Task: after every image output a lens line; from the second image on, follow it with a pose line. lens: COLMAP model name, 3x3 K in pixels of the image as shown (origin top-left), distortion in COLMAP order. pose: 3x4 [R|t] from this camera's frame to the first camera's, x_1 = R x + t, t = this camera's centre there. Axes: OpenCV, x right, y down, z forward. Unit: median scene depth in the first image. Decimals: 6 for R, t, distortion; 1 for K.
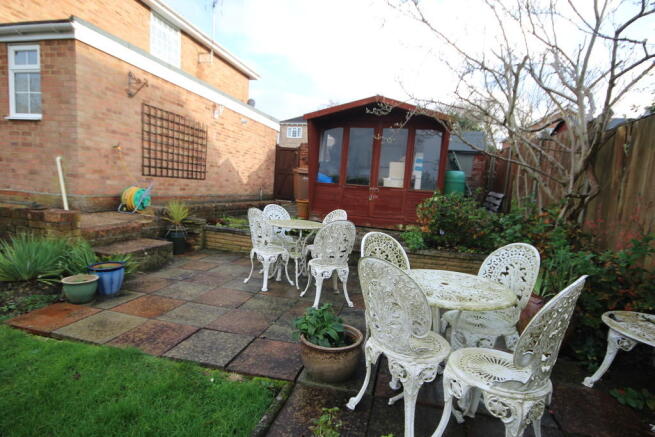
lens RADIAL K [[329.2, 0, 329.0], [0, 329.2, 218.7], [0, 0, 1]] dist [0.006203, 0.000541]
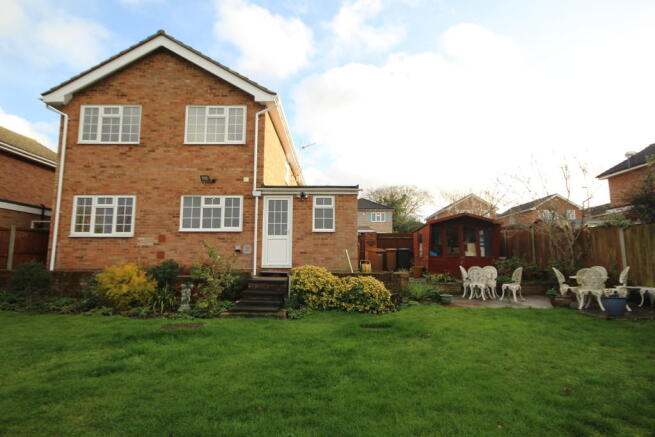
lens RADIAL K [[329.2, 0, 326.7], [0, 329.2, 221.0], [0, 0, 1]] dist [0.006203, 0.000541]
pose [[0.969182, -0.032759, 0.244156, -1.366961], [0.085801, 0.973949, -0.209910, 0.045825], [-0.230919, 0.224390, 0.946745, -0.846290]]
